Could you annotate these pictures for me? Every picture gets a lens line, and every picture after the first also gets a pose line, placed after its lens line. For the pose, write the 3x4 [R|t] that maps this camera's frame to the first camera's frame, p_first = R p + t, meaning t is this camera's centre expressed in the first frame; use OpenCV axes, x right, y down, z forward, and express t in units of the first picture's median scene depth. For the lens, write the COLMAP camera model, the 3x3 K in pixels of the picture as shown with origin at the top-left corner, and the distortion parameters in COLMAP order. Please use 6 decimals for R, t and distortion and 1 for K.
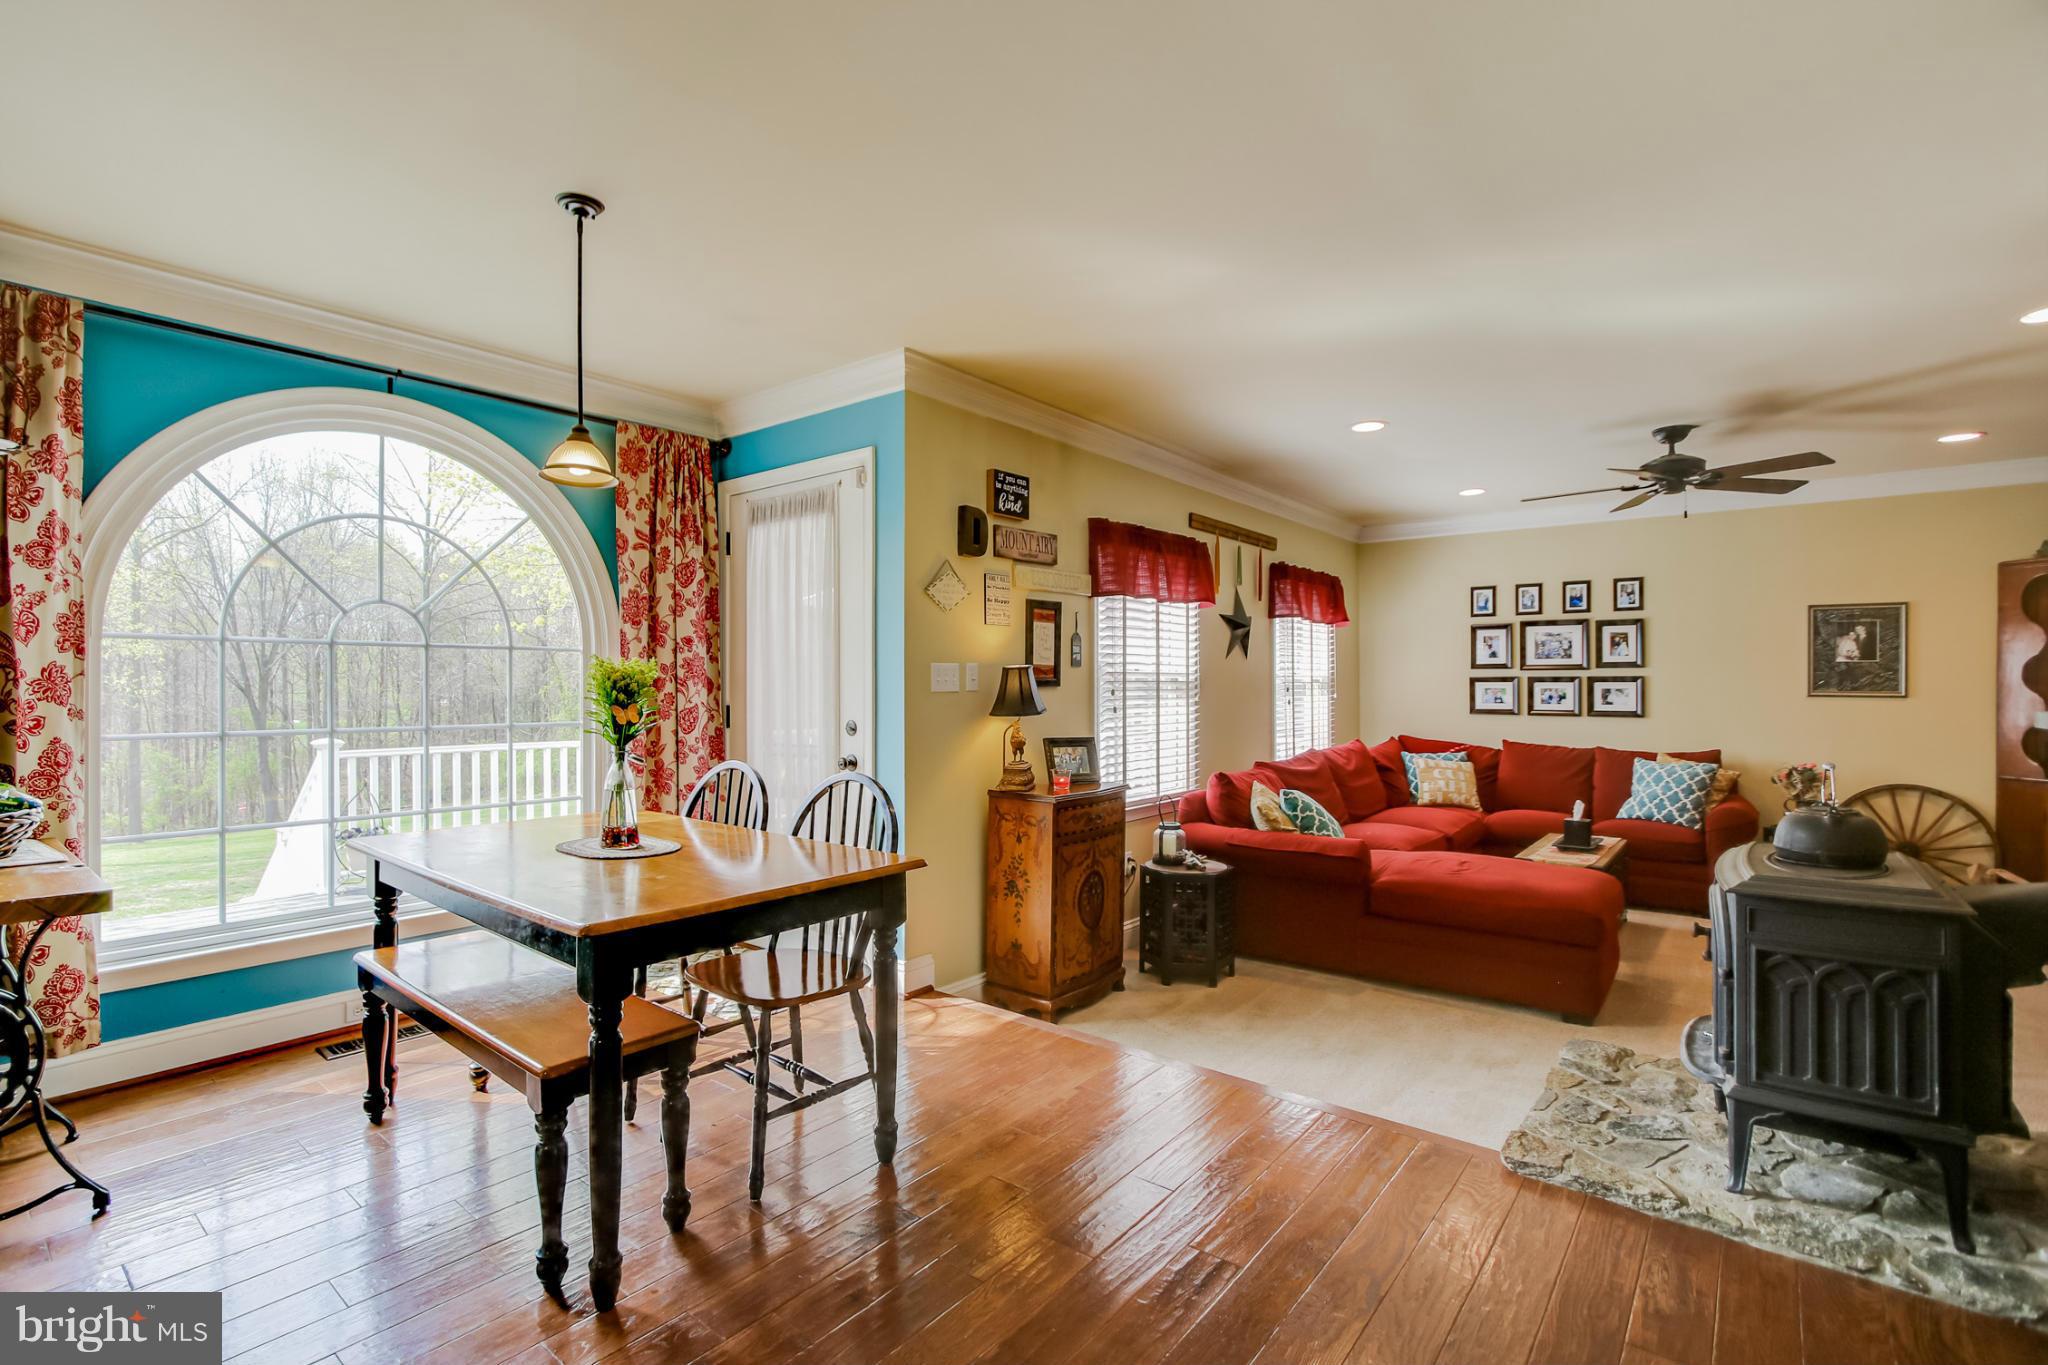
lens RADIAL K [[937.7, 0, 1017.9], [0, 937.7, 687.5], [0, 0, 1]] dist [-0.012791, -0.000990]
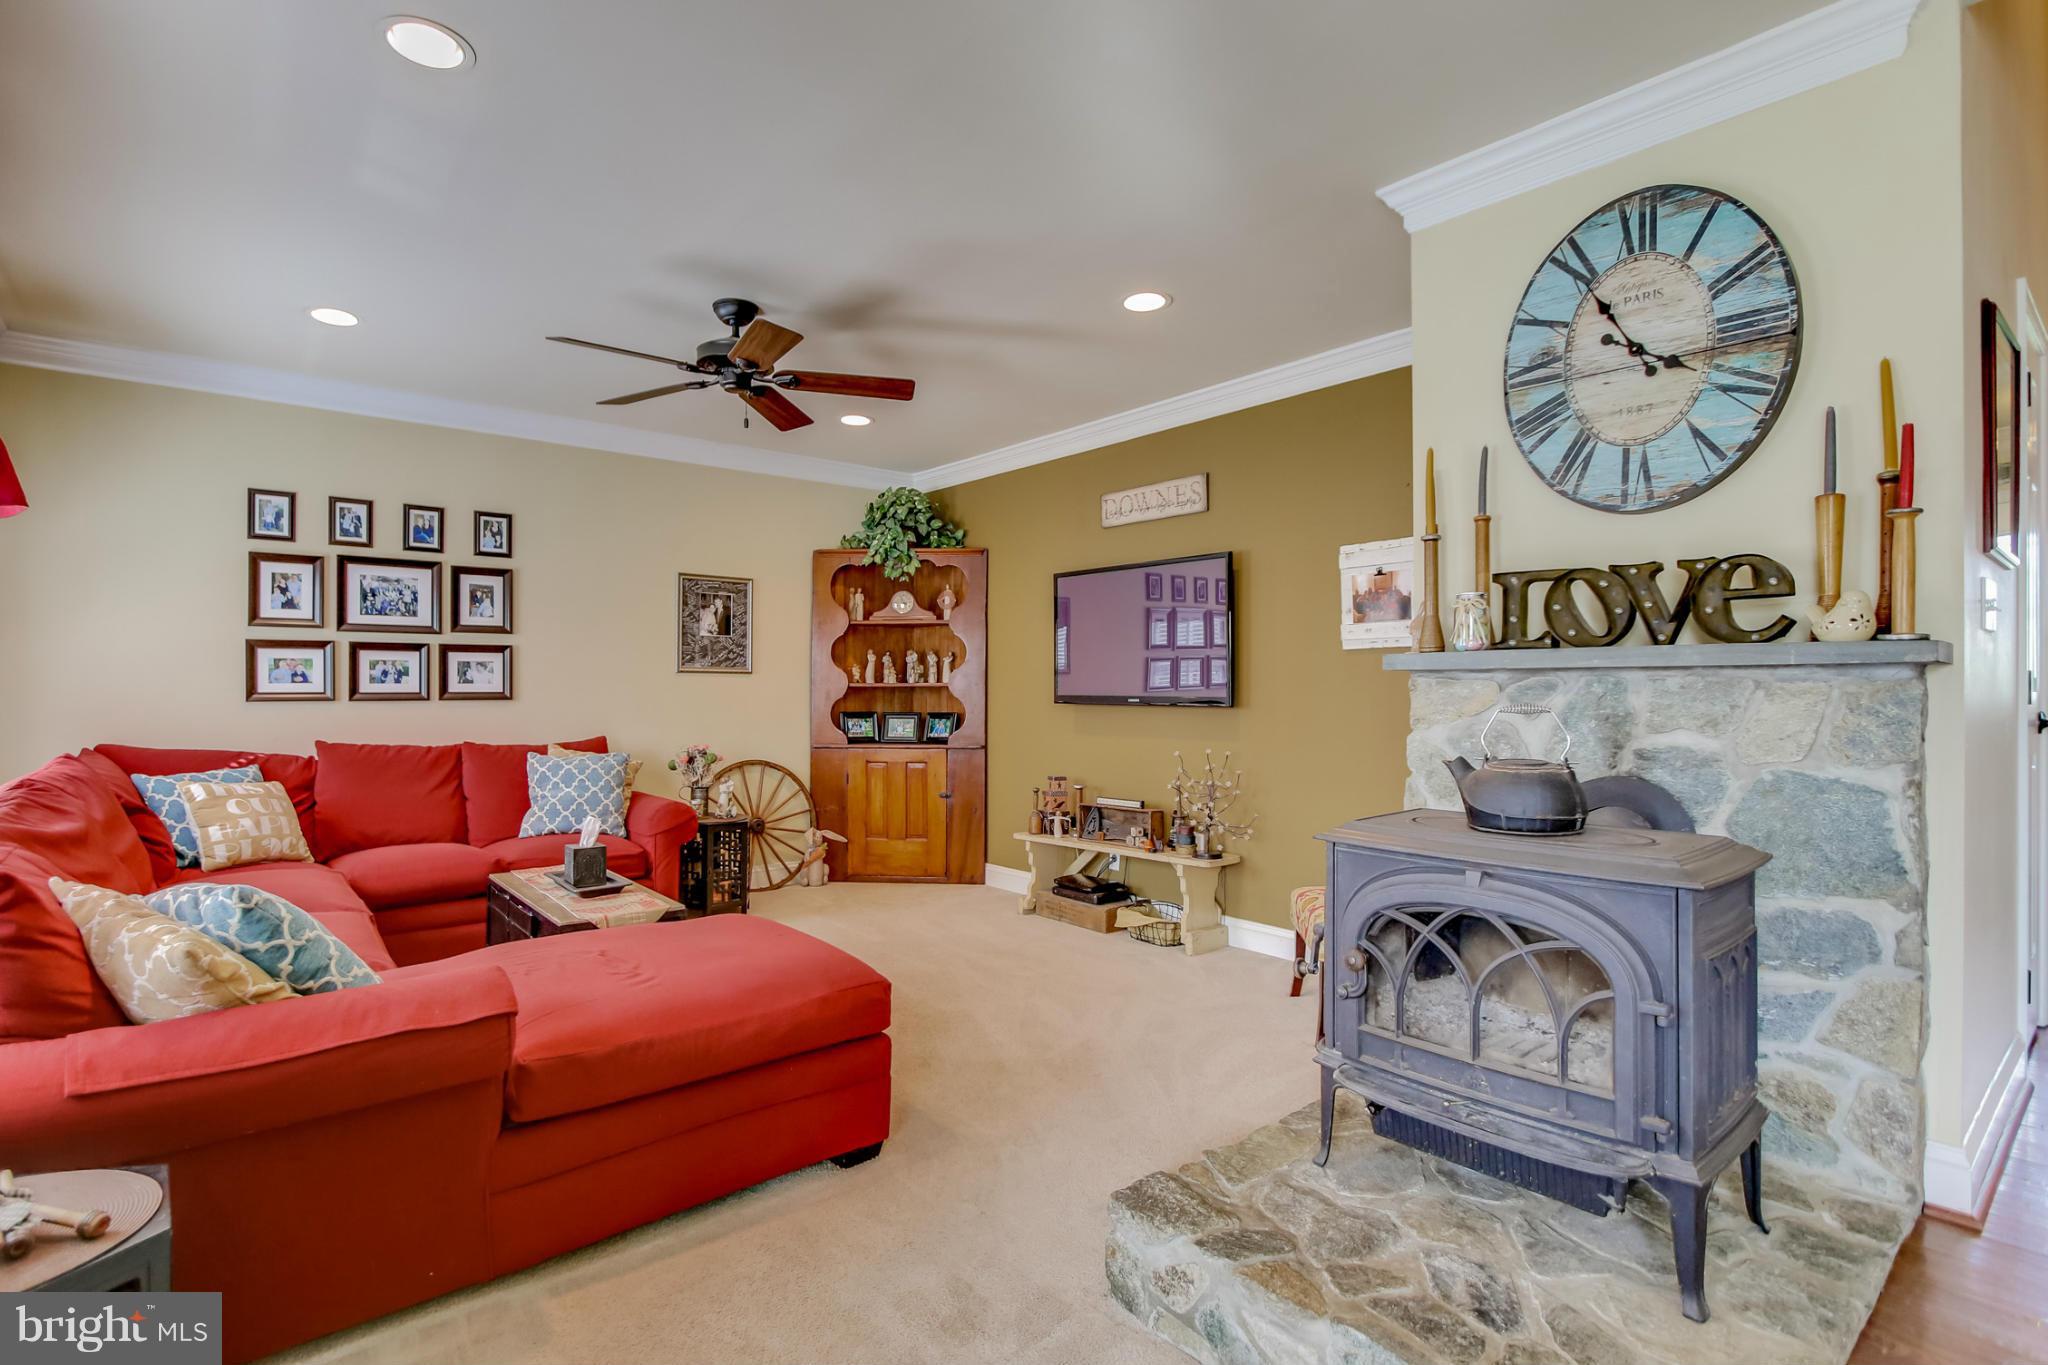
lens RADIAL K [[973.6, 0, 1015.0], [0, 973.6, 680.9], [0, 0, 1]] dist [-0.013386, -0.000504]
pose [[0.206503, 0.004297, 0.978437, -0.015062], [0.002056, 0.999986, -0.004826, 0.020875], [-0.978444, 0.003008, 0.206491, 0.427229]]
